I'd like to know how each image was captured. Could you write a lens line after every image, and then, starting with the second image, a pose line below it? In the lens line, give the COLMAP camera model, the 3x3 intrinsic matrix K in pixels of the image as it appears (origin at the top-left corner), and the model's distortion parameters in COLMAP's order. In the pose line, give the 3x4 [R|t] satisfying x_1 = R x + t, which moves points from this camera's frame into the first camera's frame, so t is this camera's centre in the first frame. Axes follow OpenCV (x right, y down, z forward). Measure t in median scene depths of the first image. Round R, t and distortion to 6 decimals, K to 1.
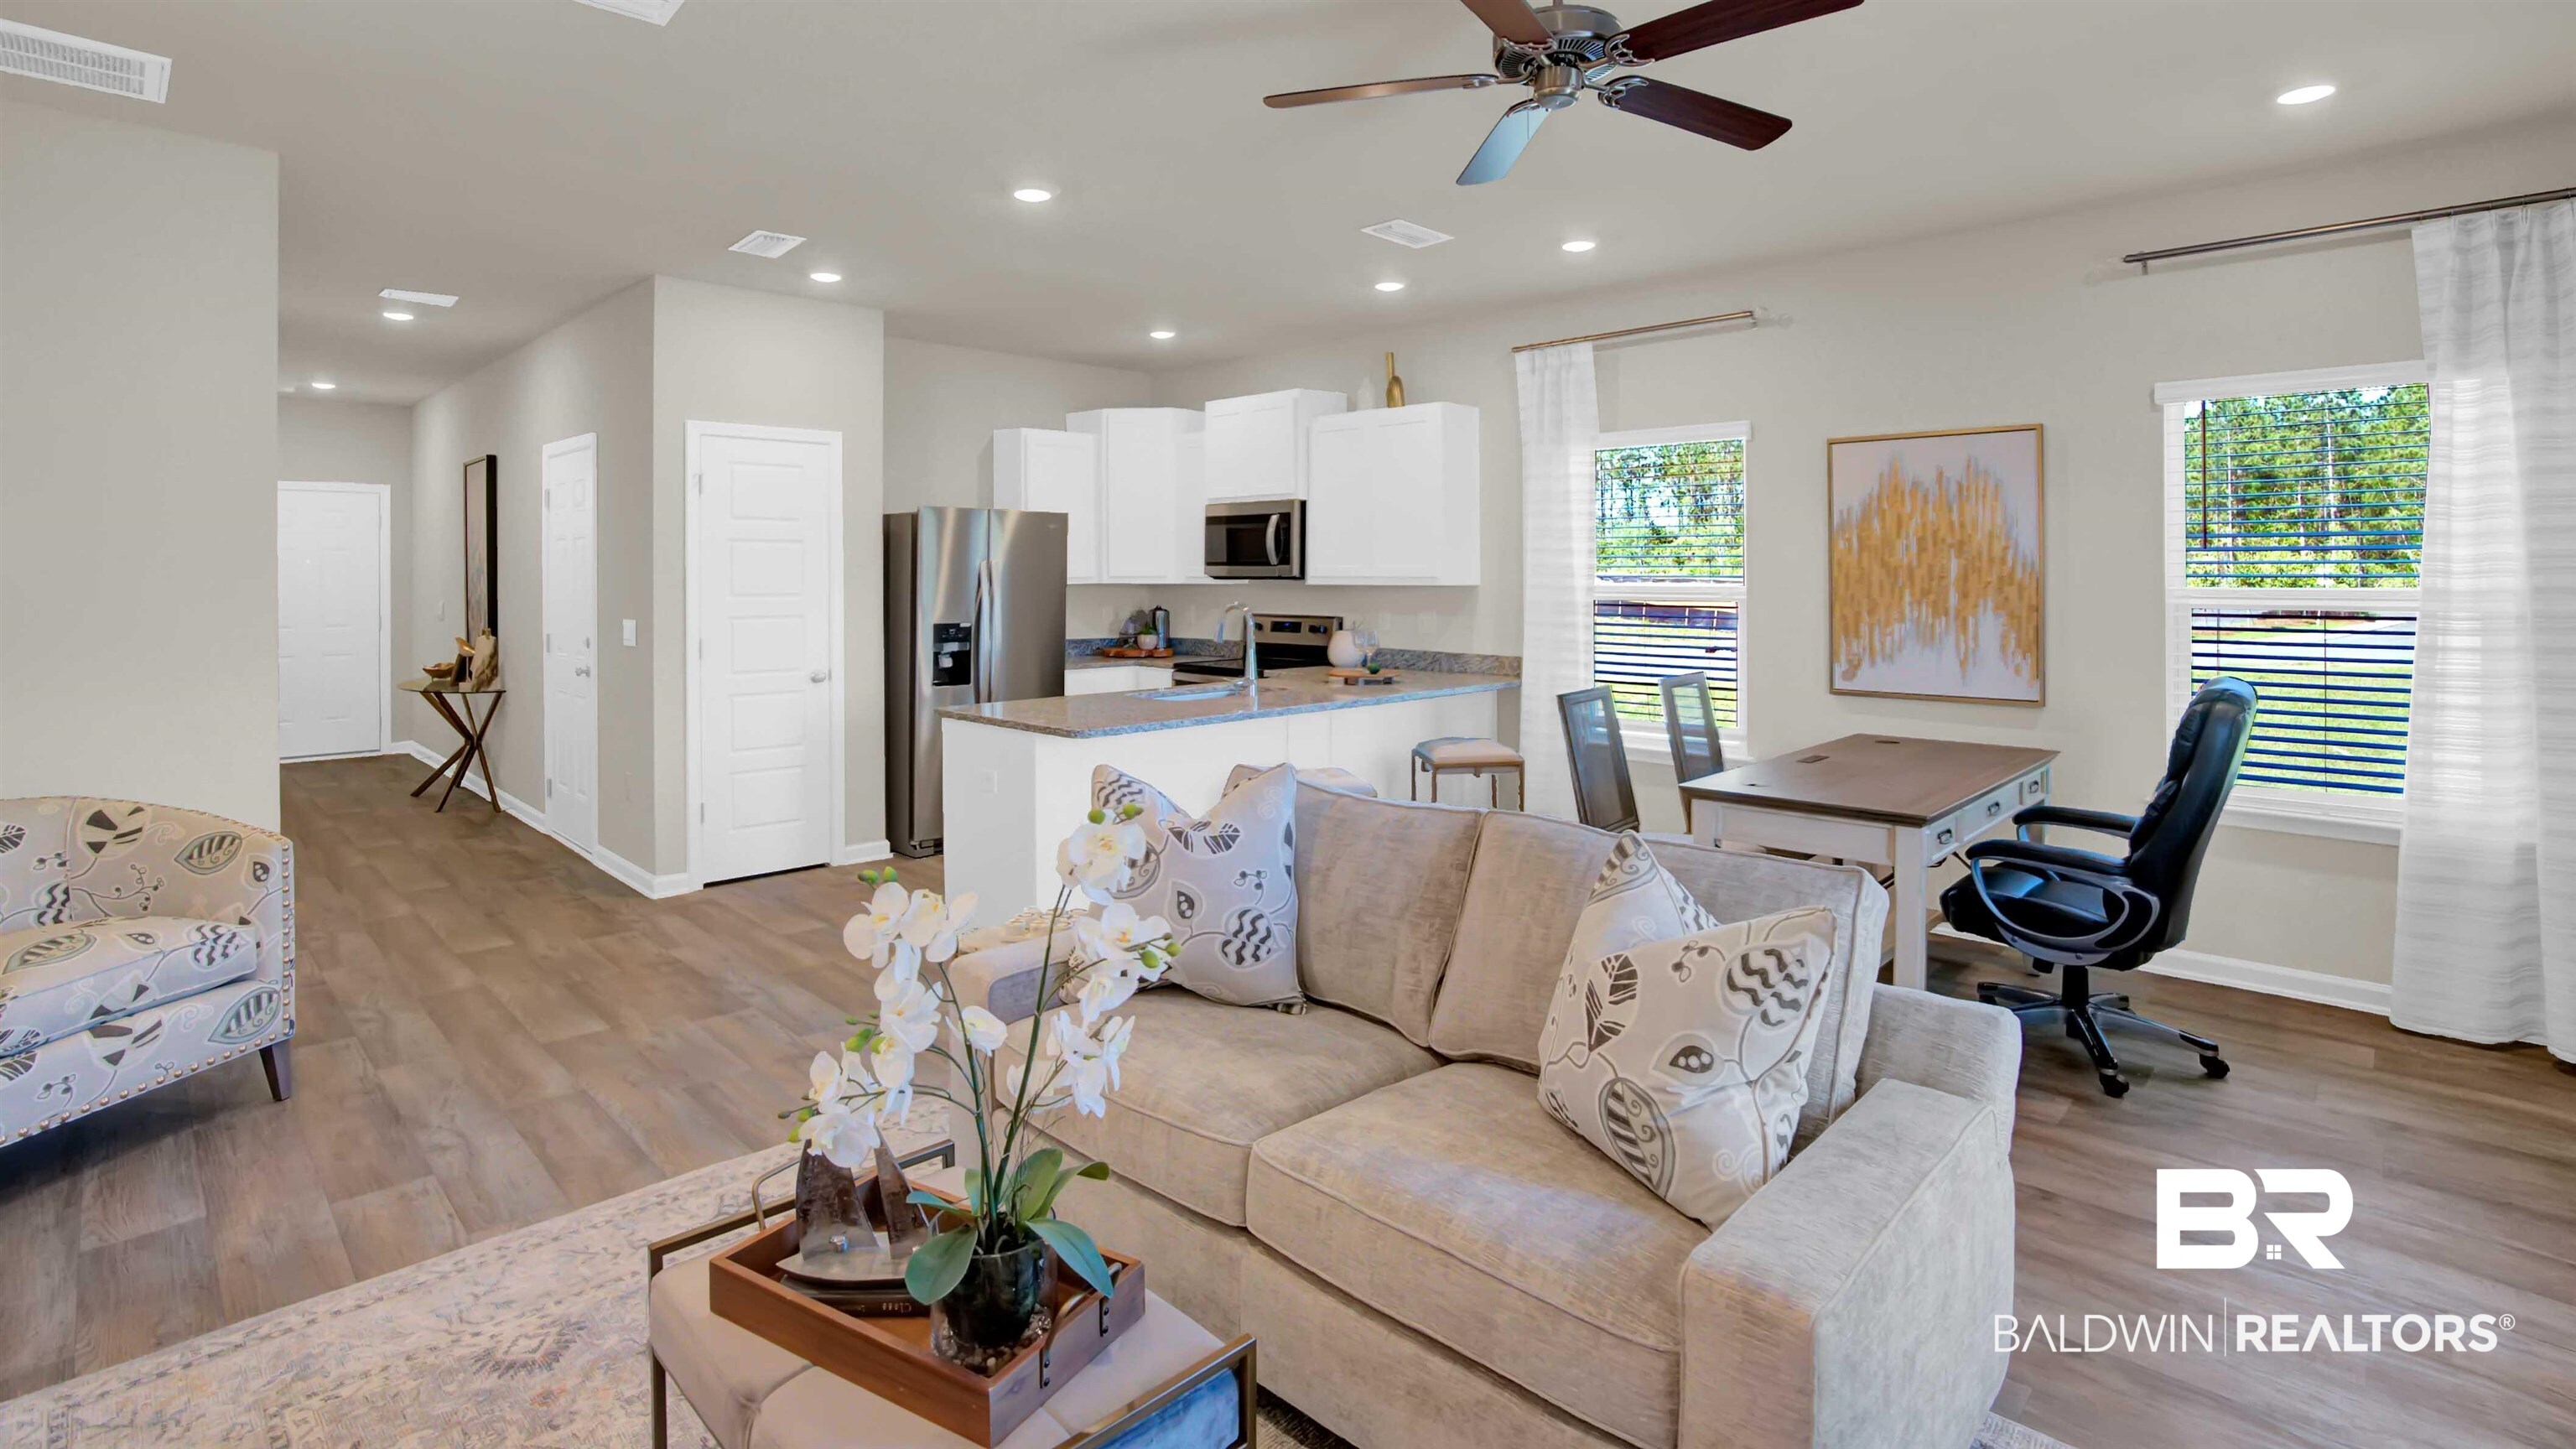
lens RADIAL K [[1202.2, 0, 1287.2], [0, 1202.2, 574.0], [0, 0, 1]] dist [-0.062748, 0.017232]
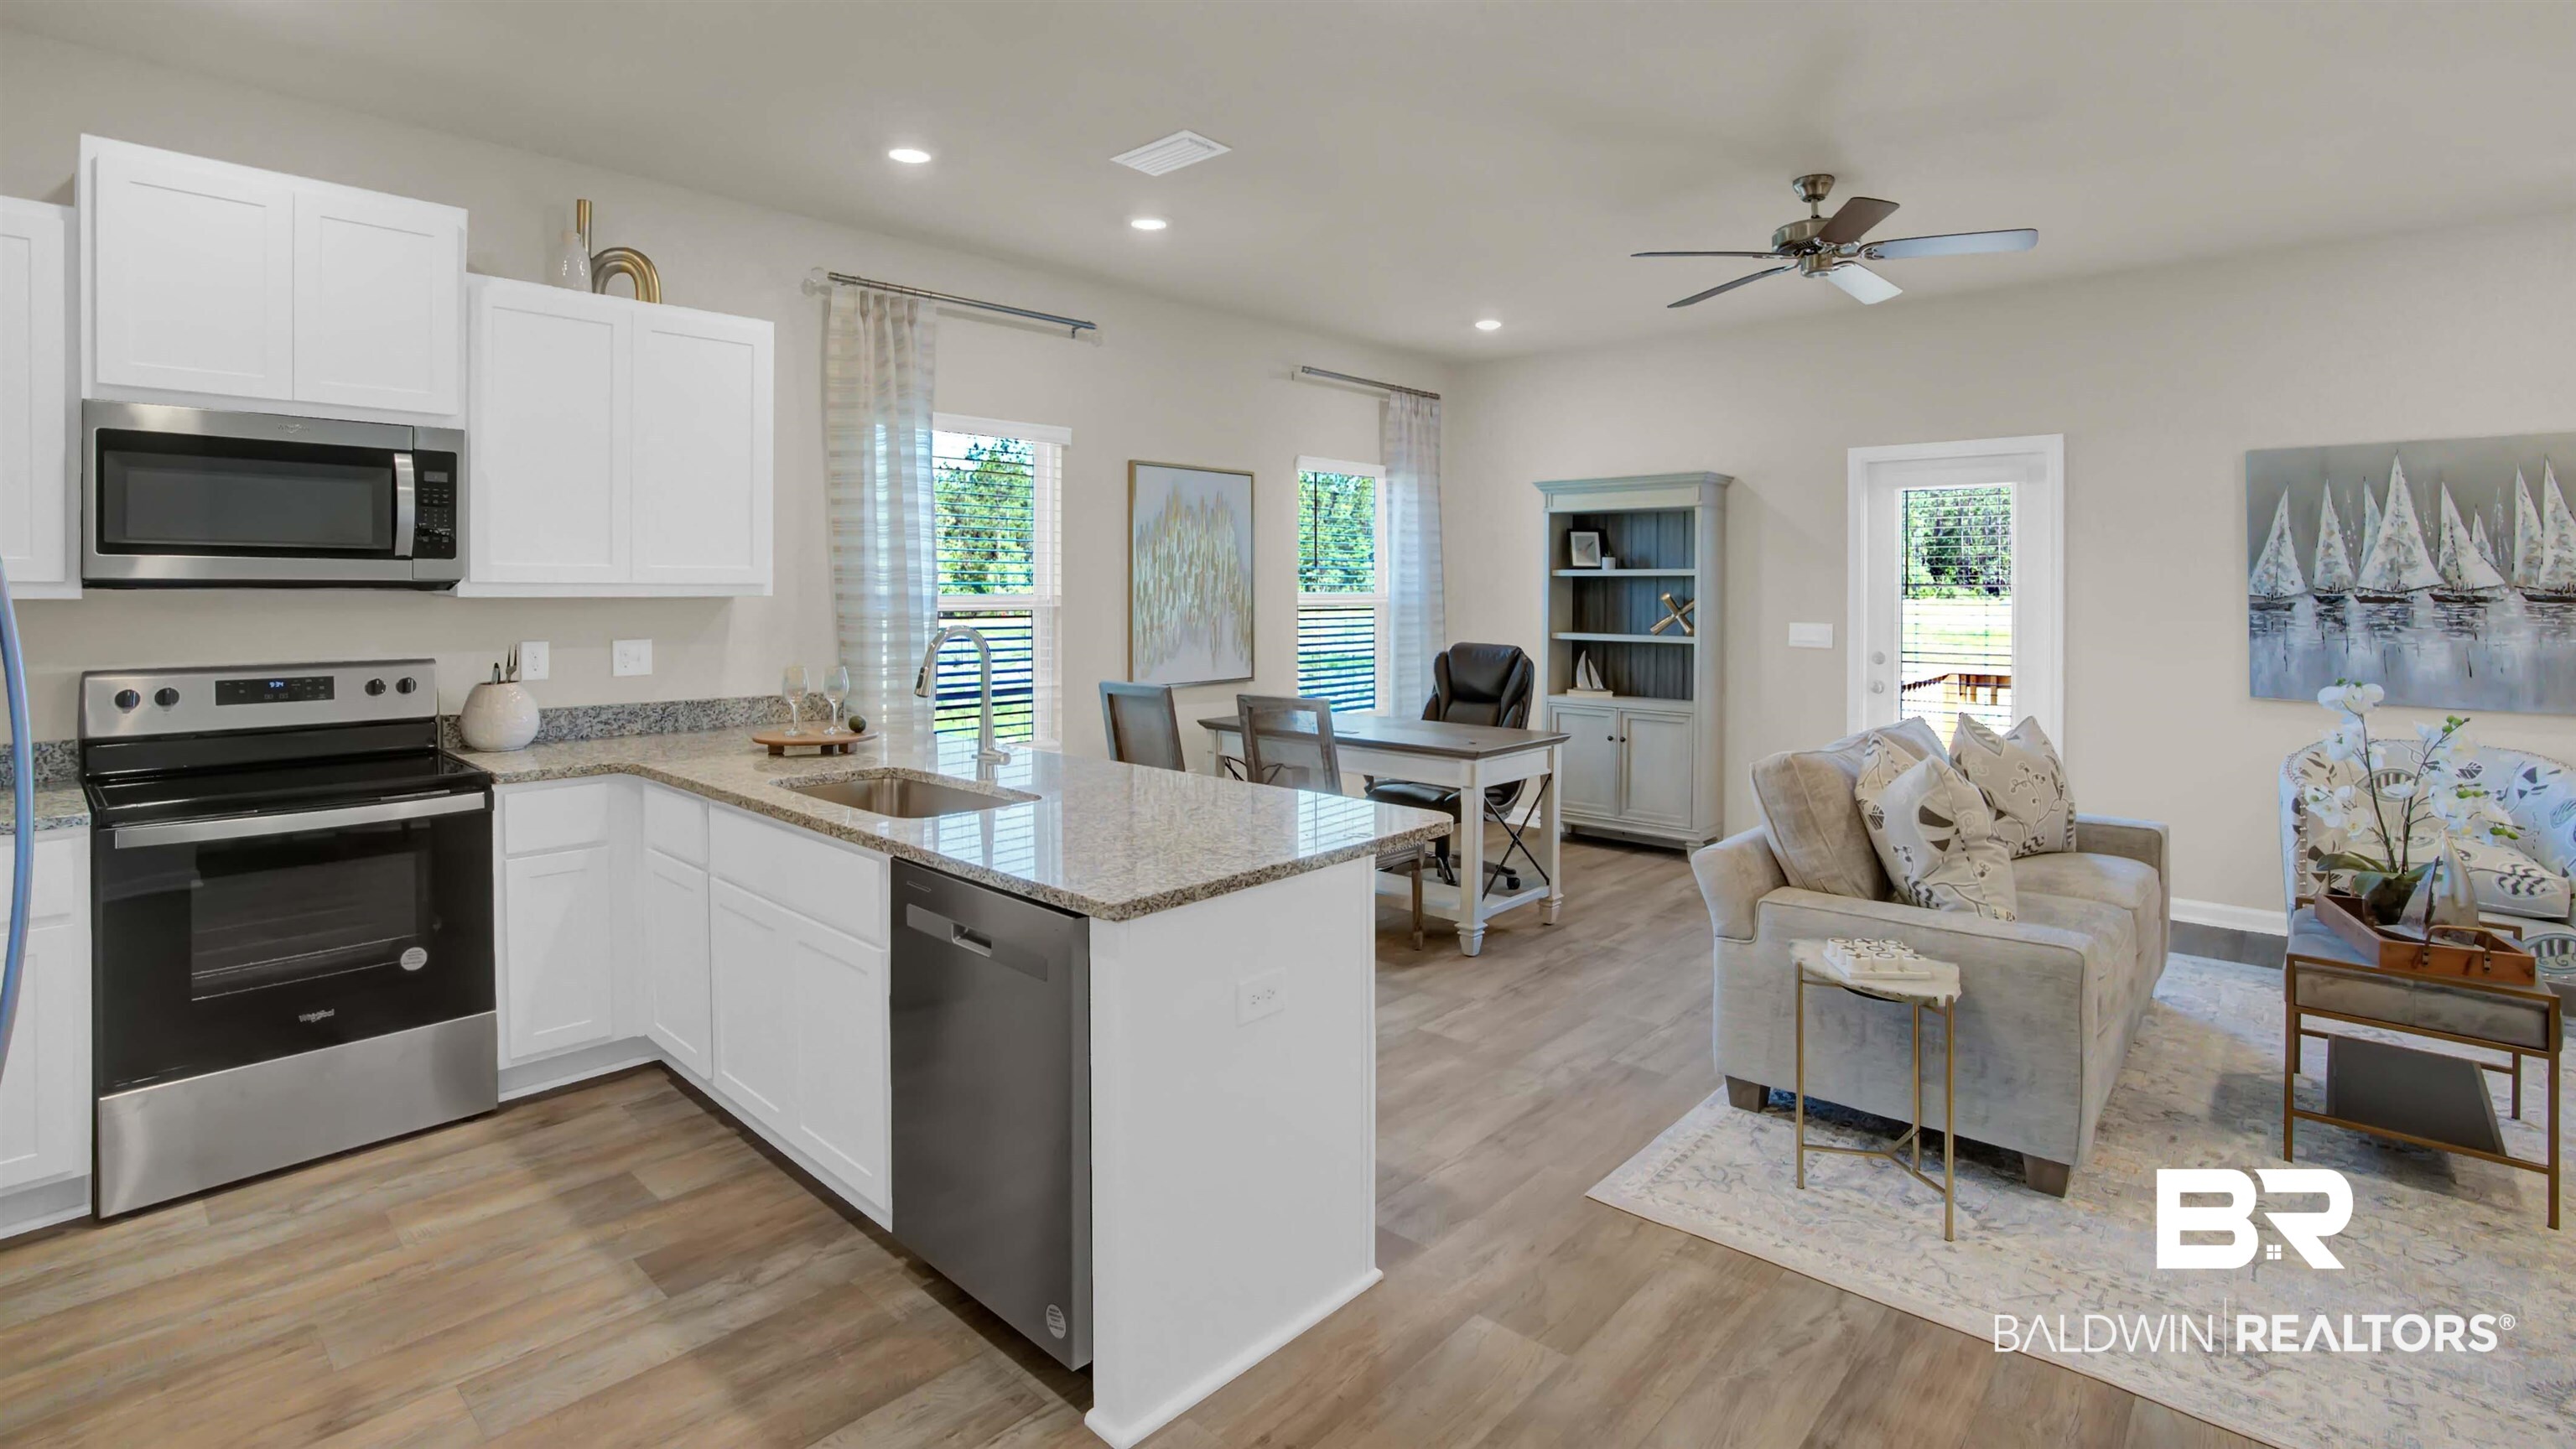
lens RADIAL K [[1208.1, 0, 1289.6], [0, 1208.1, 584.0], [0, 0, 1]] dist [-0.059692, 0.023517]
pose [[-0.041553, 0.004674, 0.999125, -0.699014], [-0.000641, 0.999989, -0.004704, 0.006580], [-0.999136, -0.000836, -0.041549, 0.947325]]
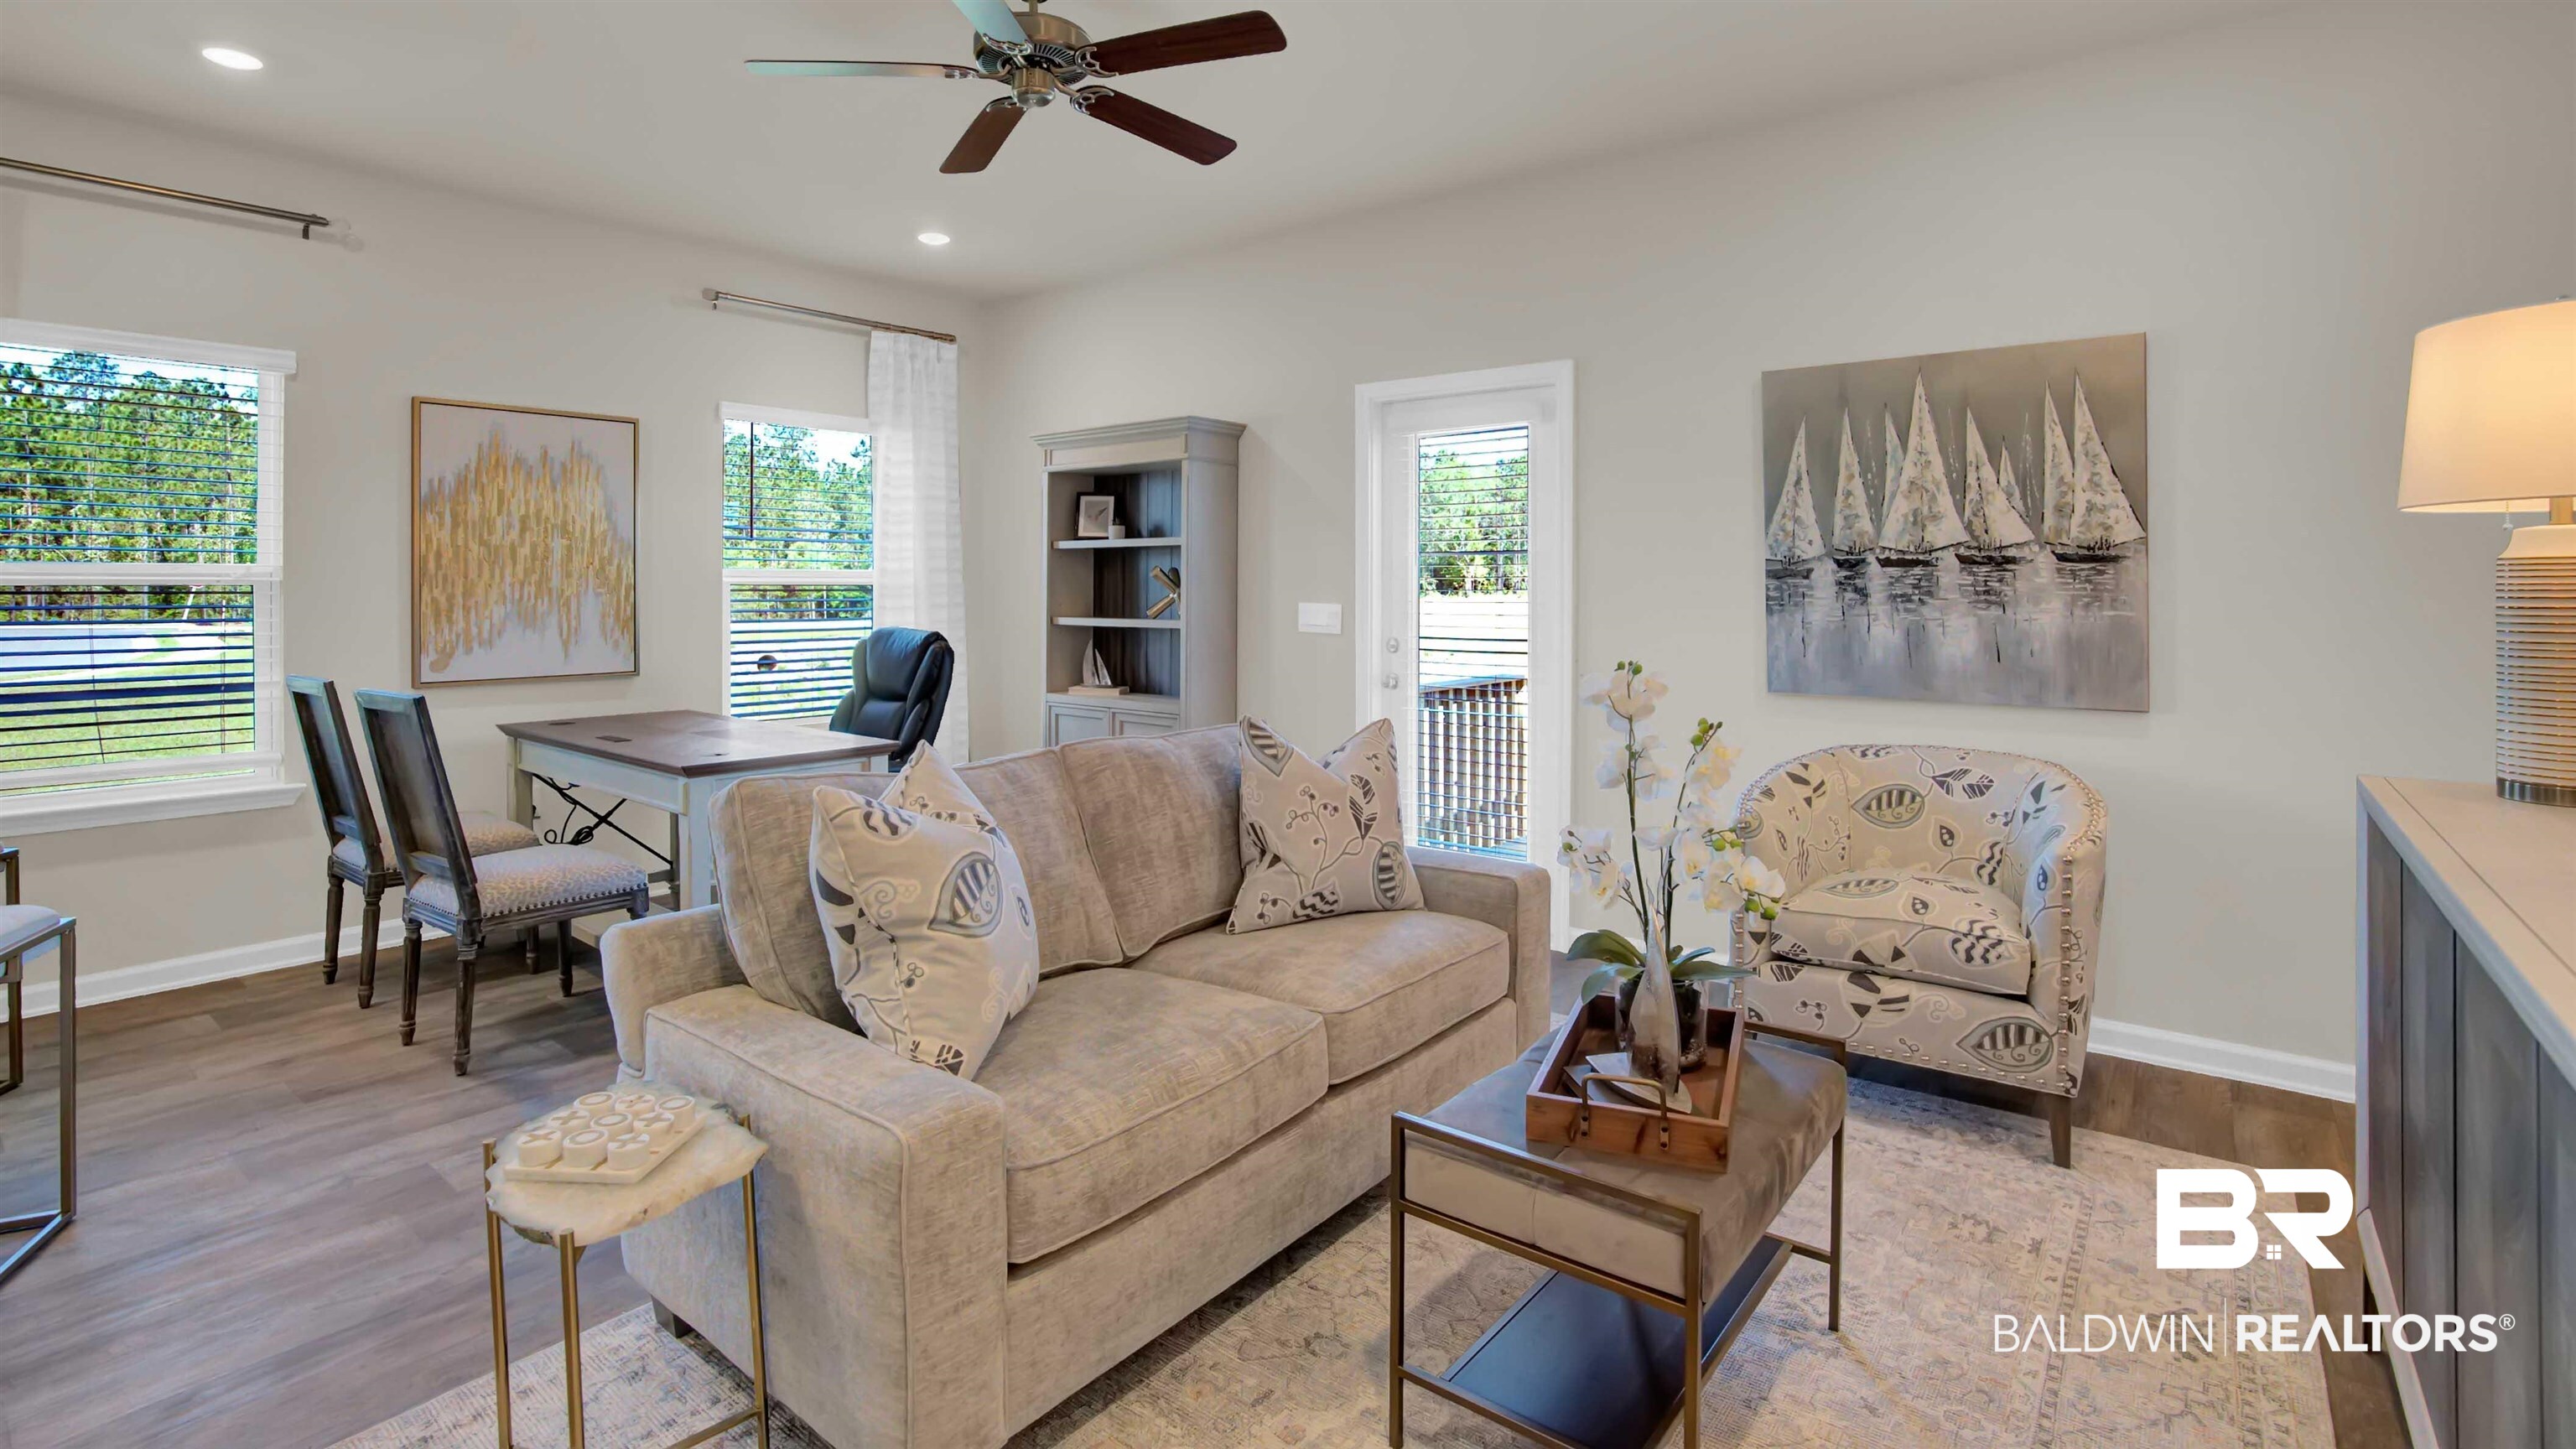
lens RADIAL K [[1206.2, 0, 1285.4], [0, 1206.2, 576.8], [0, 0, 1]] dist [-0.066689, 0.015832]
pose [[-0.100740, 0.011840, 0.994842, -0.482325], [0.001994, 0.999930, -0.011699, 0.031337], [-0.994911, 0.000805, -0.100757, 0.474637]]
